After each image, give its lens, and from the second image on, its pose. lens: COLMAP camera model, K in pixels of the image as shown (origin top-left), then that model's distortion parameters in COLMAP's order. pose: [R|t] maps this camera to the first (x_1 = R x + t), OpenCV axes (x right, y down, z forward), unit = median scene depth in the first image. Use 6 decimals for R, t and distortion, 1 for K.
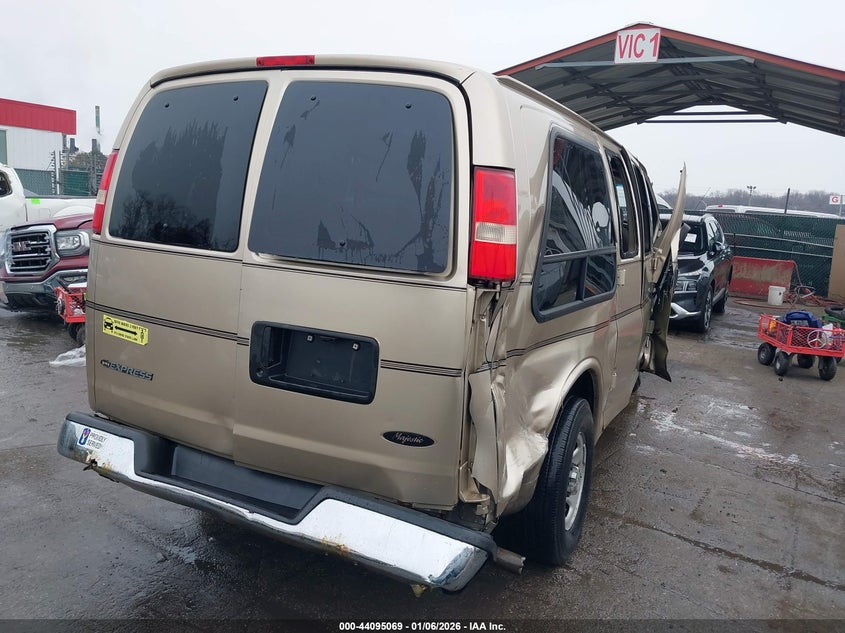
lens RADIAL K [[722.0, 0, 422.5], [0, 722.0, 316.5], [0, 0, 1]] dist [0.000282, -0.000888]
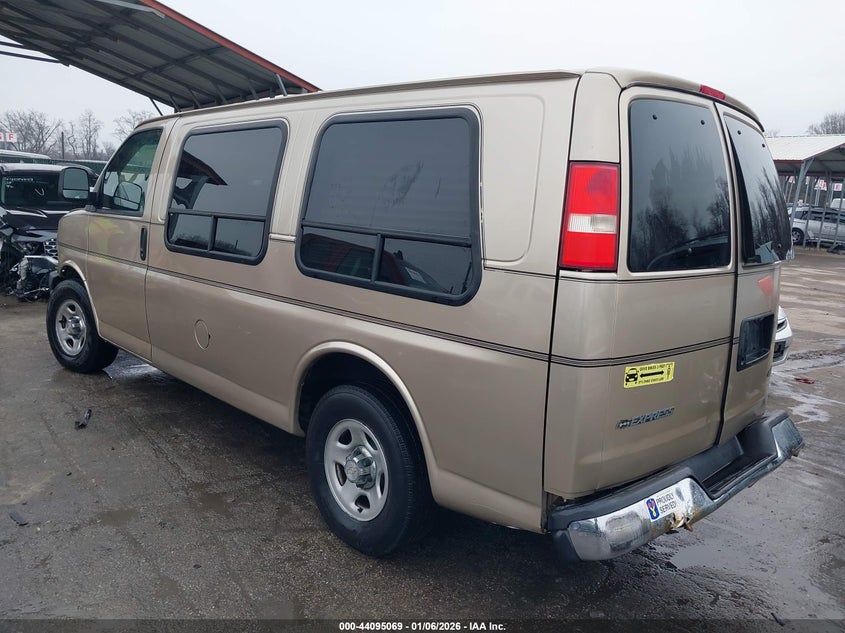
lens RADIAL K [[722.0, 0, 422.5], [0, 722.0, 316.5], [0, 0, 1]] dist [0.000282, -0.000888]
pose [[0.263328, -0.209507, 0.941682, -1.272587], [0.106088, 0.976502, 0.187588, -0.239404], [-0.958856, 0.050503, 0.279366, 0.995872]]
